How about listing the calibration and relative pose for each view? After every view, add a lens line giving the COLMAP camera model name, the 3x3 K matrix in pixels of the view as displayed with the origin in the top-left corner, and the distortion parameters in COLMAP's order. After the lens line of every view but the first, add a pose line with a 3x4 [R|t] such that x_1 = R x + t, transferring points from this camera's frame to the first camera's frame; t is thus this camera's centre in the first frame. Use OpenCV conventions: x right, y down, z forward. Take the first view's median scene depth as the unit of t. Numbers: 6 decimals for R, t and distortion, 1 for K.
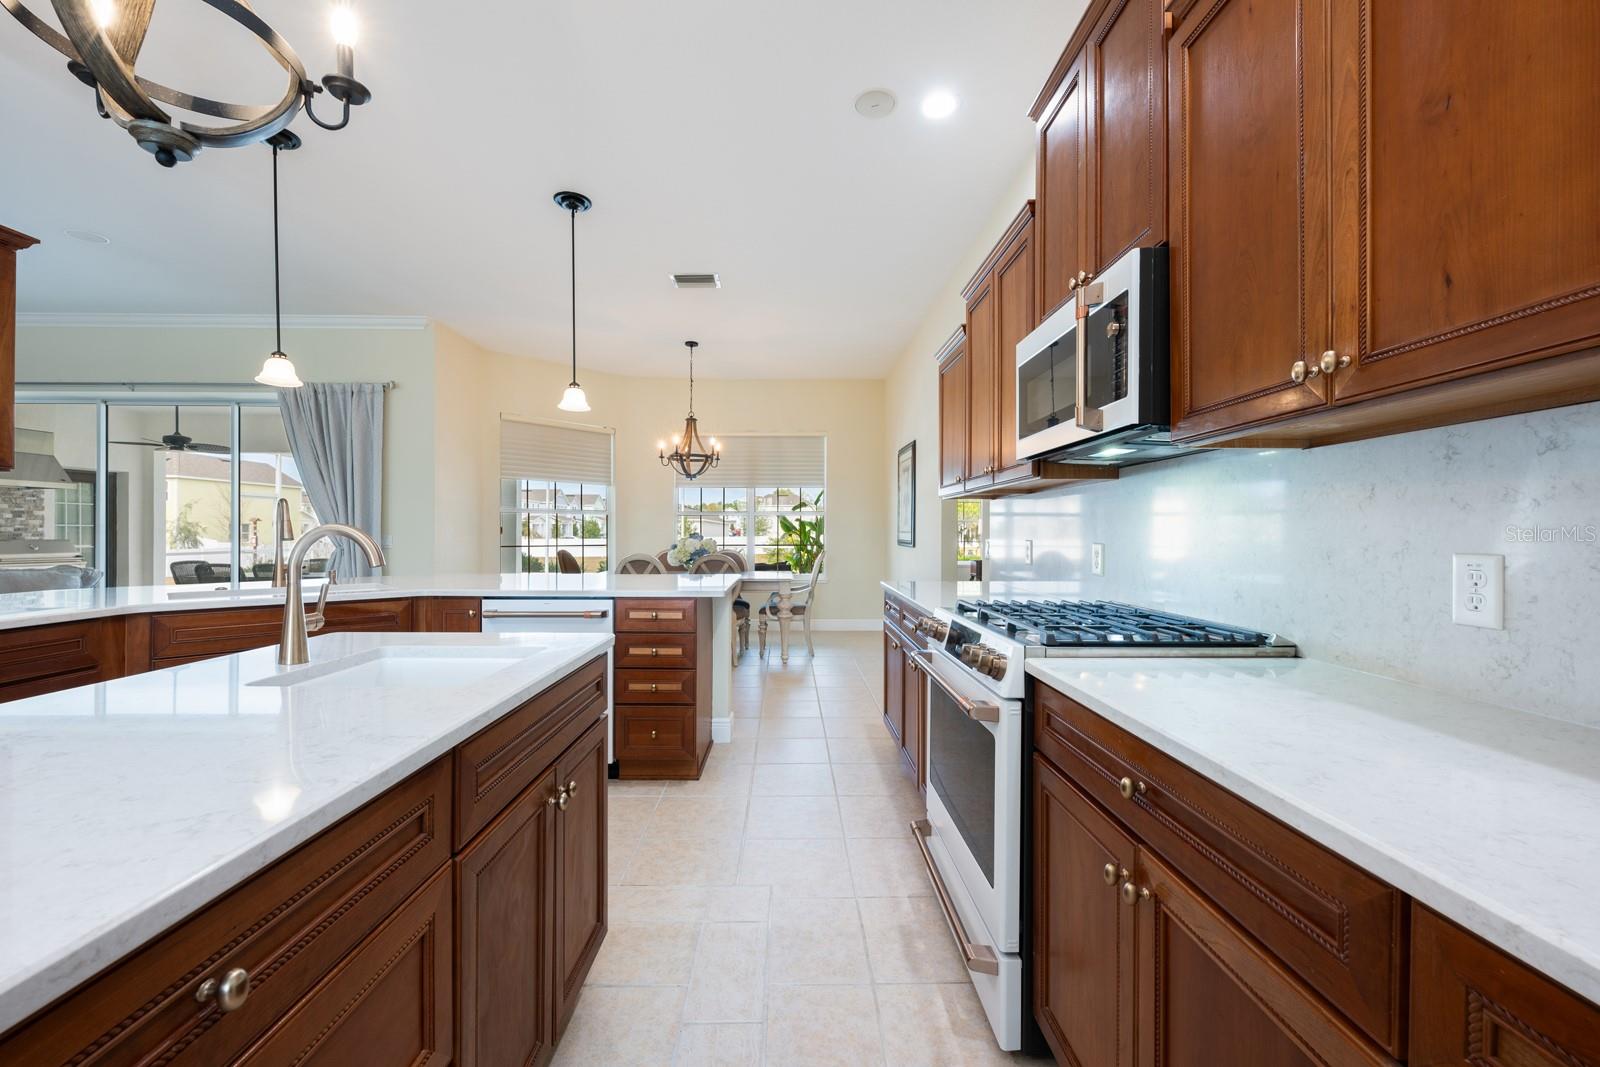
lens RADIAL K [[630.4, 0, 797.2], [0, 630.4, 534.2], [0, 0, 1]] dist [-0.000847, 0.000071]
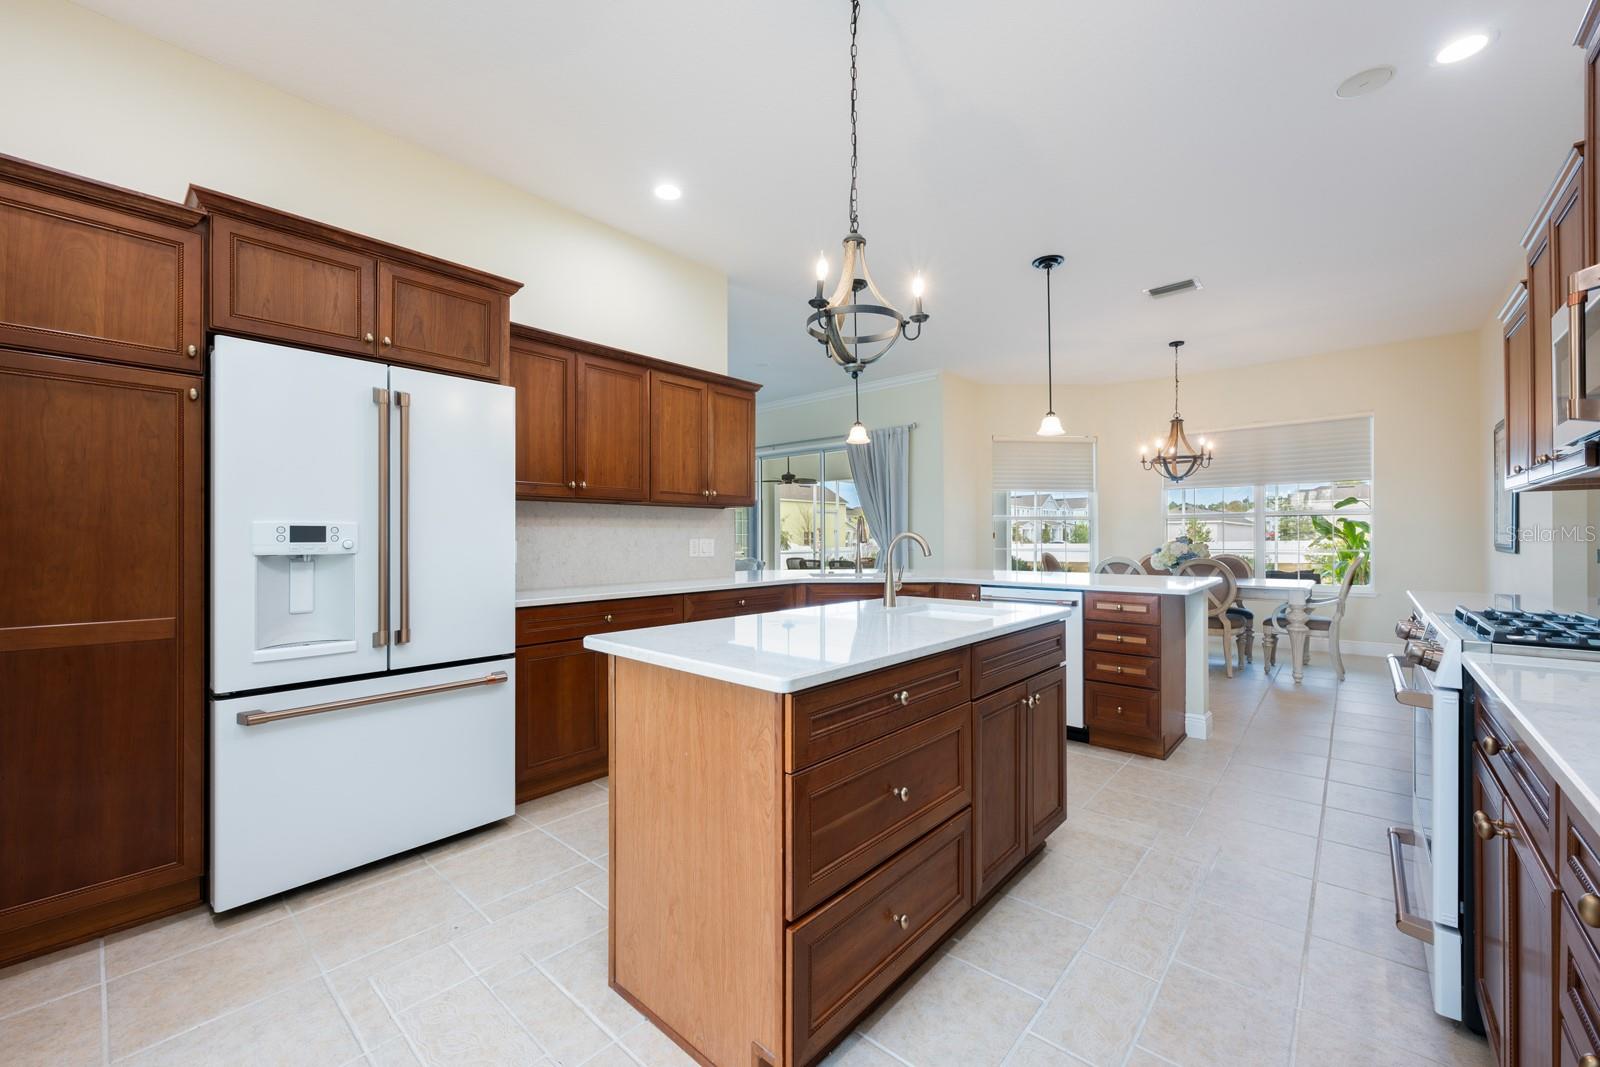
lens RADIAL K [[630.4, 0, 797.2], [0, 630.4, 534.2], [0, 0, 1]] dist [-0.000847, 0.000071]
pose [[0.737408, -0.009240, -0.675384, 0.091609], [0.004006, 0.999949, -0.009307, 0.001725], [0.675435, 0.004157, 0.737407, -0.194251]]
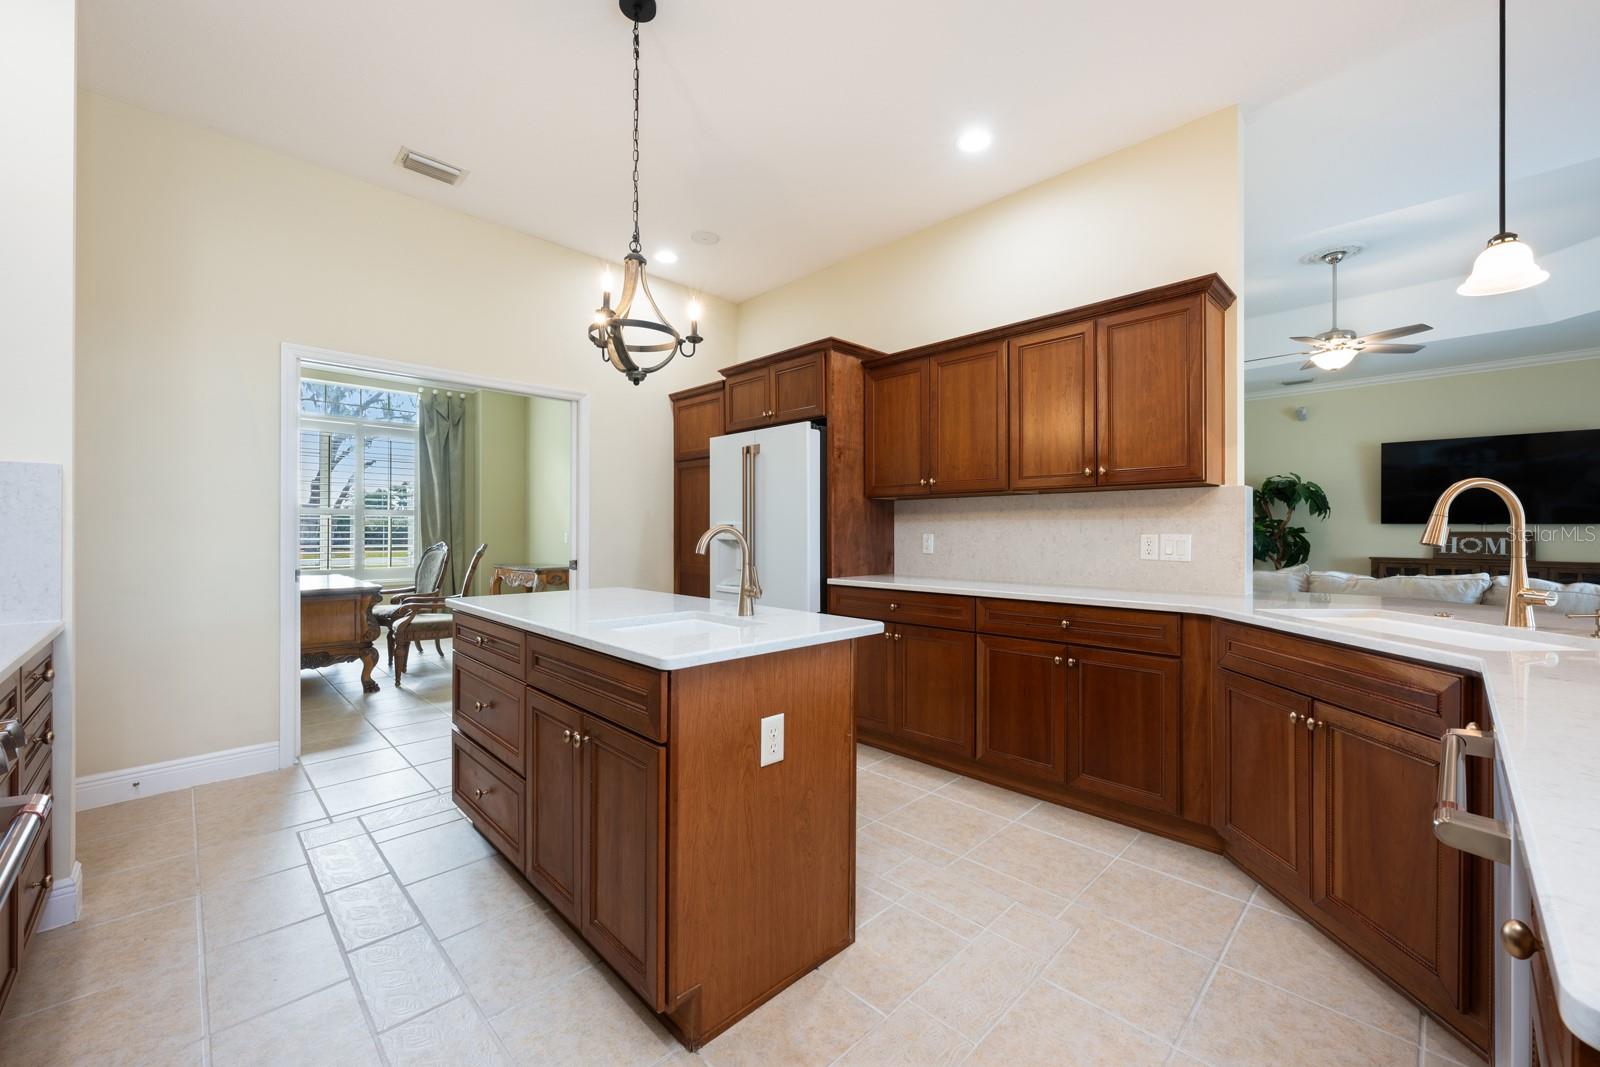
lens RADIAL K [[635.3, 0, 798.2], [0, 635.3, 527.4], [0, 0, 1]] dist [0.000620, 0.000064]
pose [[-0.726574, -0.005341, -0.687068, 0.061252], [-0.004212, 0.999986, -0.003319, -0.005178], [0.687076, 0.000483, -0.726586, 0.797495]]
